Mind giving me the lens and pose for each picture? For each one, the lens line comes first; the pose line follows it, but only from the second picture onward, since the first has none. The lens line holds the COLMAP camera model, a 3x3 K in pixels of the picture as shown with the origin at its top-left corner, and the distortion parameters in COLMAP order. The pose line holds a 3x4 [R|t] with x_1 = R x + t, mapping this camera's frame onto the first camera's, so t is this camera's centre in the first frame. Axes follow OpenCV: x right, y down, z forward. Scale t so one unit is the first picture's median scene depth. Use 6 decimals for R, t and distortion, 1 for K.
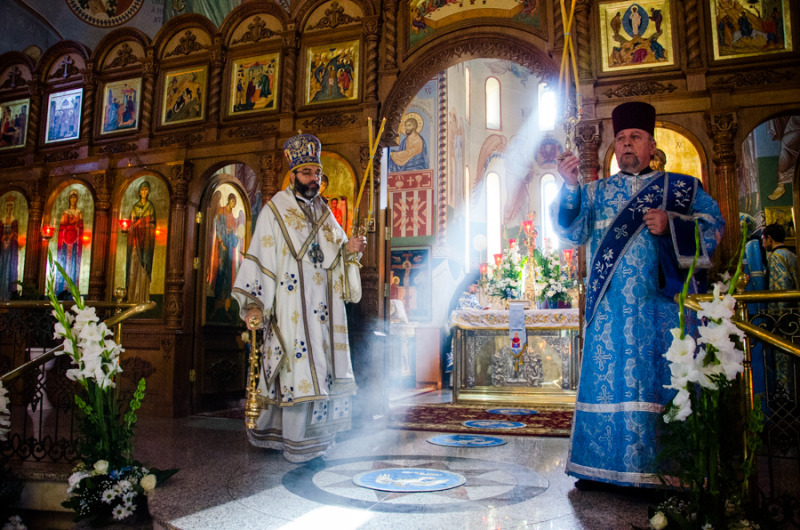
lens RADIAL K [[622.9, 0, 397.7], [0, 622.9, 268.5], [0, 0, 1]] dist [-0.157571, 0.123633]
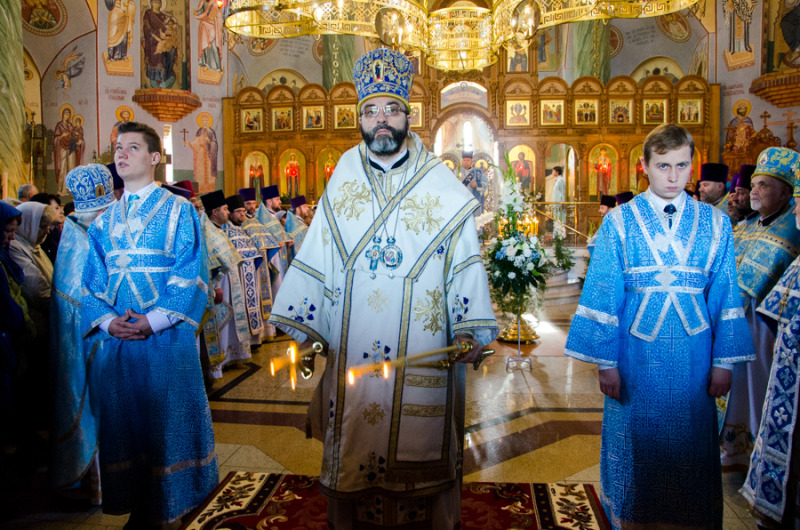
lens RADIAL K [[622.9, 0, 399.0], [0, 622.9, 264.3], [0, 0, 1]] dist [-0.157571, 0.123633]
pose [[0.979277, -0.033273, 0.199774, -0.711955], [-0.006358, 0.980875, 0.194537, -0.198854], [-0.202426, -0.191776, 0.960336, -1.704632]]
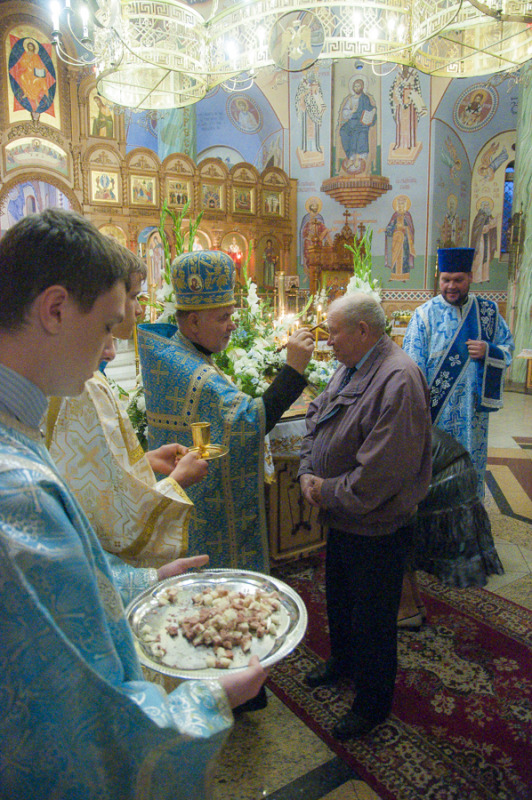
lens RADIAL K [[552.1, 0, 272.7], [0, 552.1, 398.4], [0, 0, 1]] dist [-0.103367, 0.050859]
pose [[0.618931, -0.149112, 0.771161, -0.912477], [-0.084370, 0.963512, 0.254019, -0.135362], [-0.780901, -0.222283, 0.583767, -0.949785]]
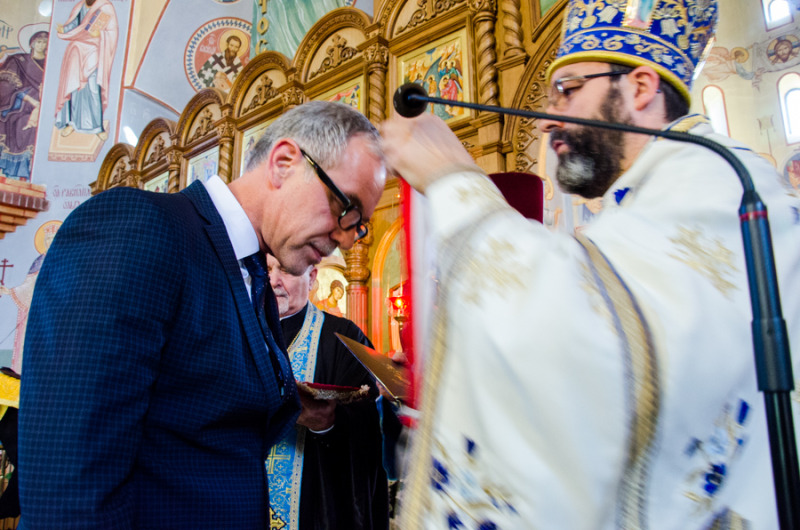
lens RADIAL K [[622.9, 0, 388.3], [0, 622.9, 270.0], [0, 0, 1]] dist [-0.157571, 0.123633]
pose [[0.926071, -0.098867, -0.364168, 0.066493], [0.061626, 0.991735, -0.112530, -0.053941], [0.372284, 0.081768, 0.924510, 0.389956]]
